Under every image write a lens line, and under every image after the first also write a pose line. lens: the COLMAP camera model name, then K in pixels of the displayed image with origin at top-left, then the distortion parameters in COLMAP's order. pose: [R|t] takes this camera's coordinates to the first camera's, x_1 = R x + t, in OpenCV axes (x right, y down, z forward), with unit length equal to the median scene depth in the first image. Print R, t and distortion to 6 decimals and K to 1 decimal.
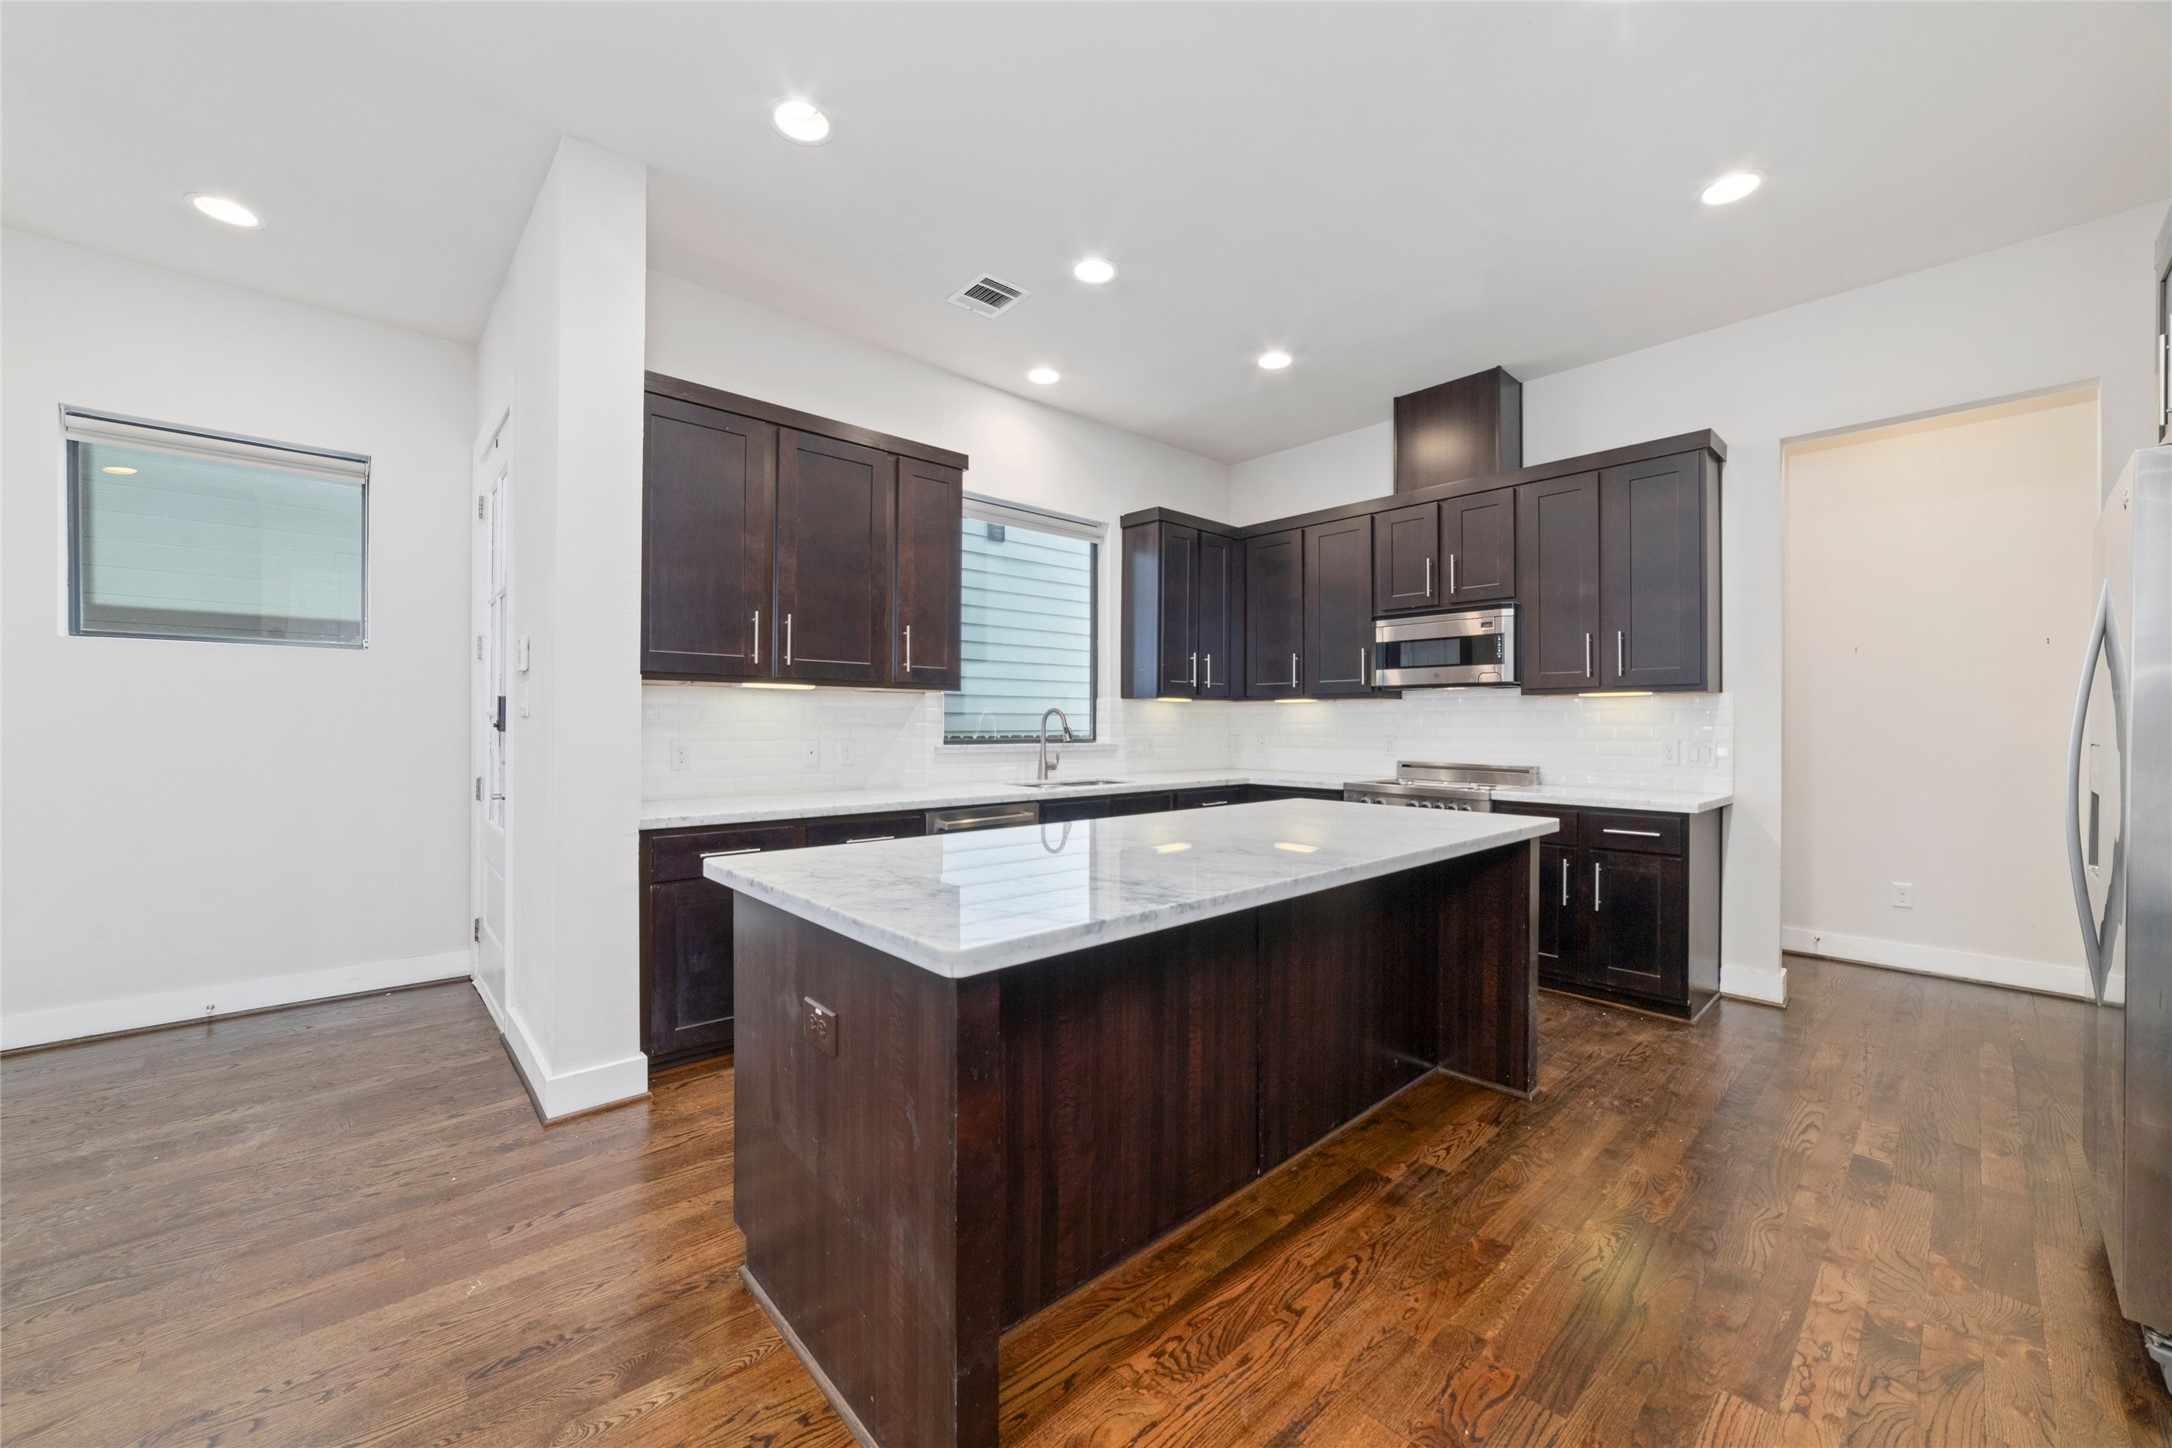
lens RADIAL K [[833.9, 0, 1088.9], [0, 833.9, 718.6], [0, 0, 1]] dist [-0.003219, 0.000176]
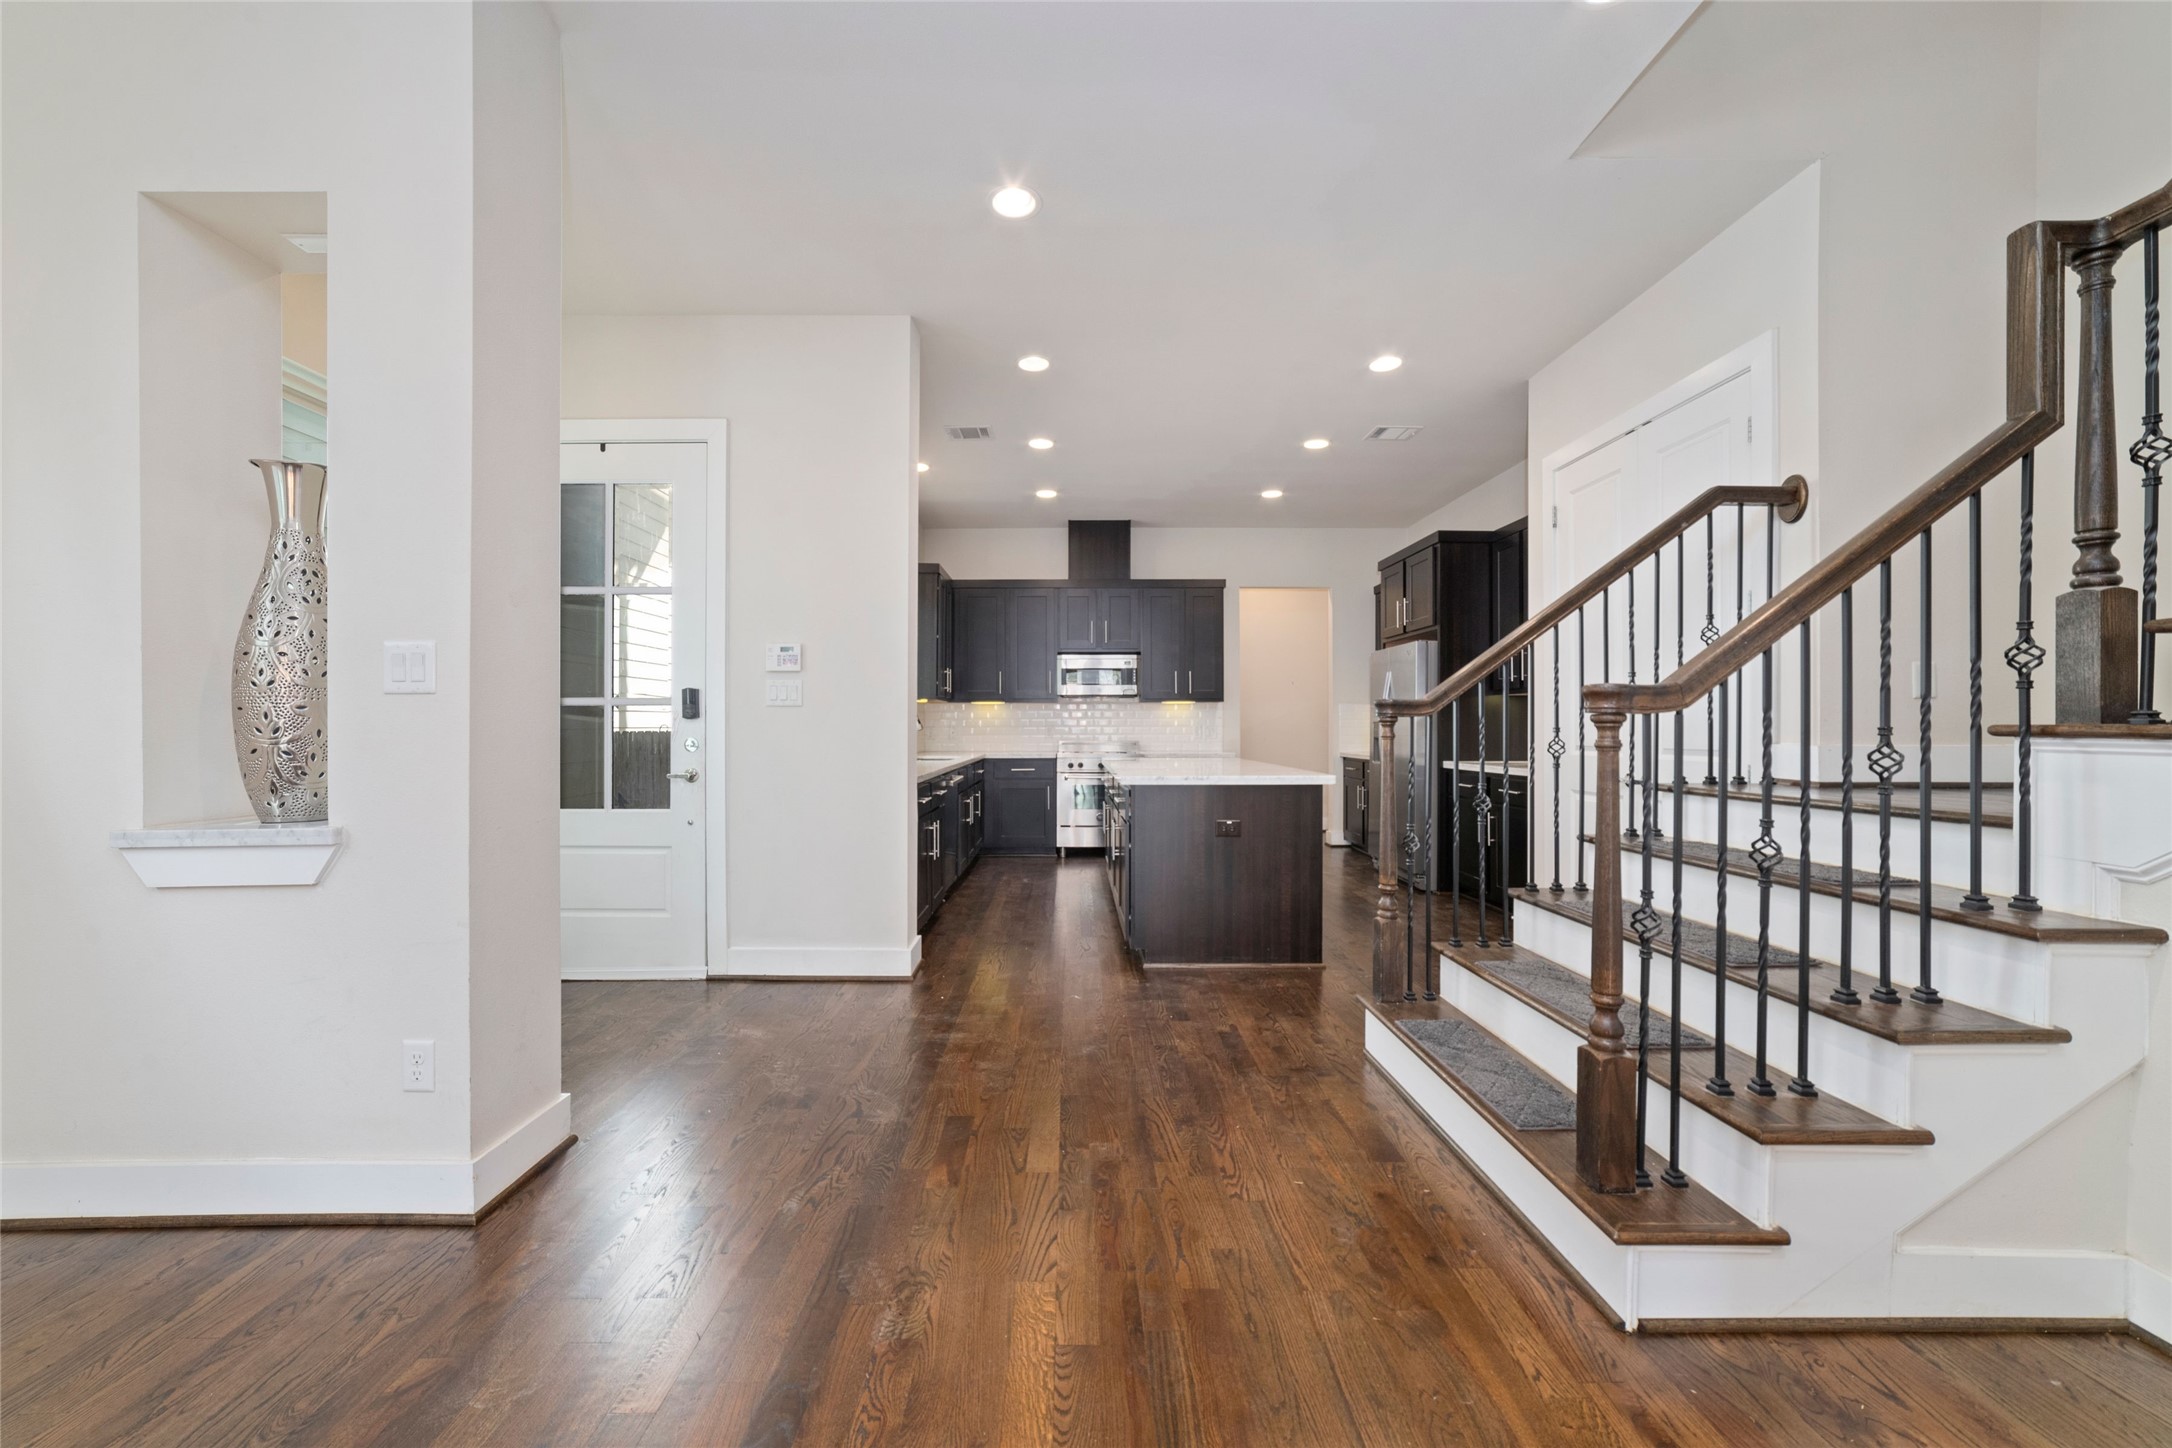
lens RADIAL K [[833.9, 0, 1088.9], [0, 833.9, 718.6], [0, 0, 1]] dist [-0.003219, 0.000176]
pose [[0.654944, 0.004198, 0.755665, -0.930025], [0.001257, 0.999977, -0.006645, 0.021236], [-0.755676, 0.005302, 0.654924, -0.126185]]
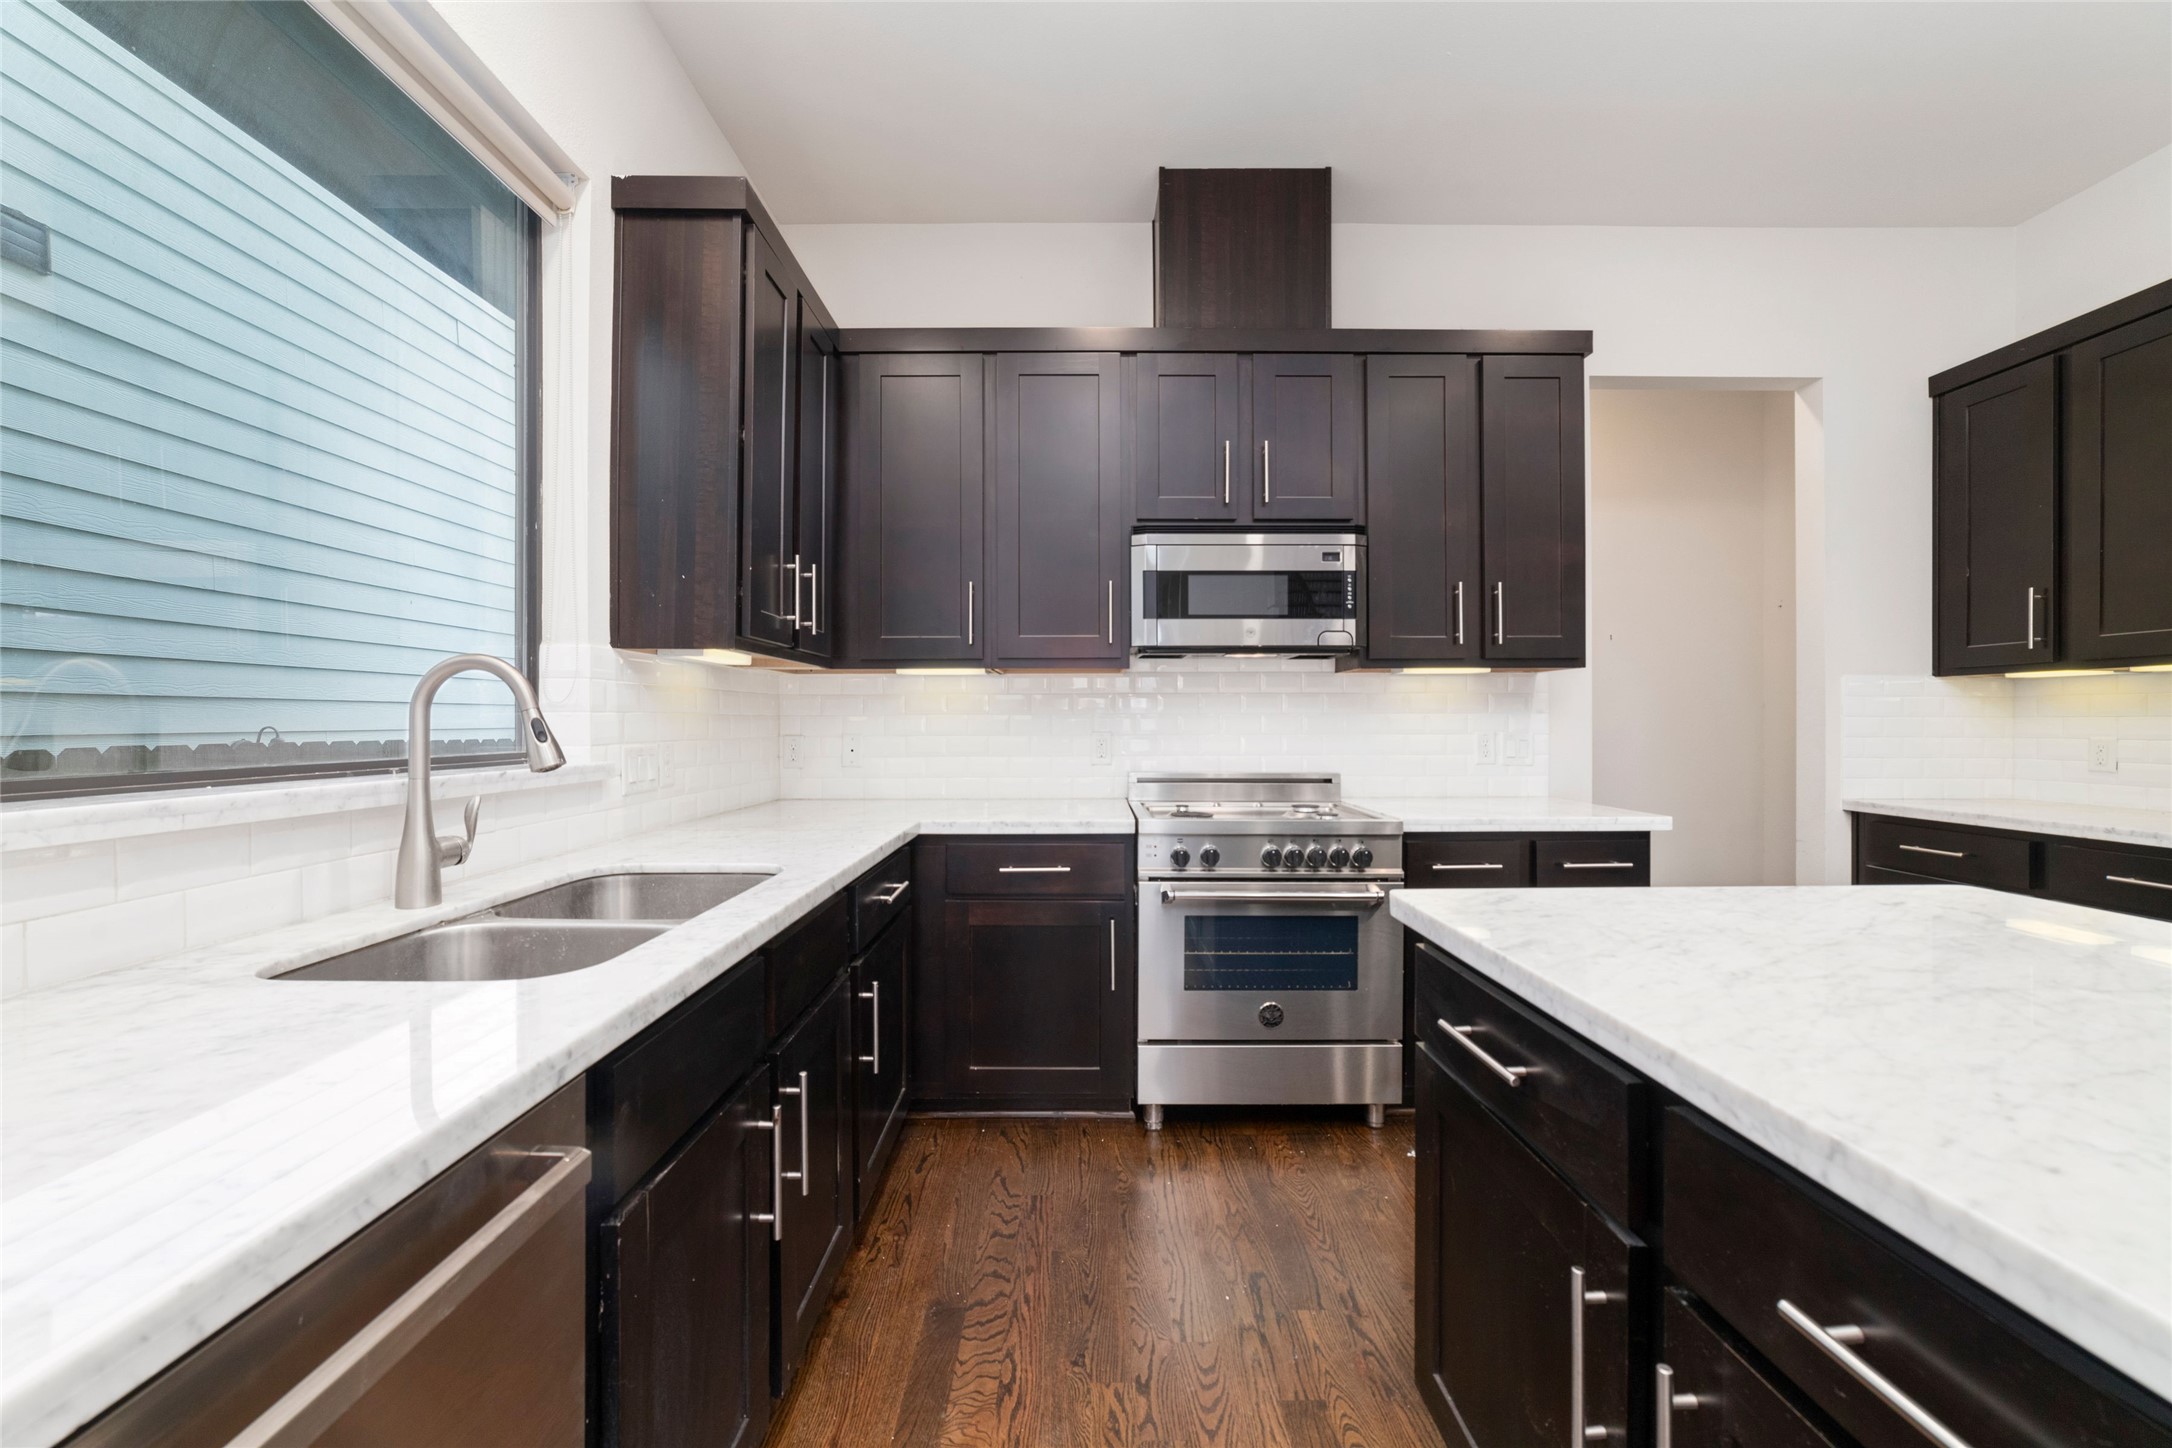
lens RADIAL K [[833.9, 0, 1088.9], [0, 833.9, 718.6], [0, 0, 1]] dist [-0.003219, 0.000176]
pose [[0.670807, -0.003258, 0.741625, -0.121002], [0.002061, 0.999995, 0.002530, 0.010385], [-0.741630, -0.000169, 0.670810, 0.689407]]
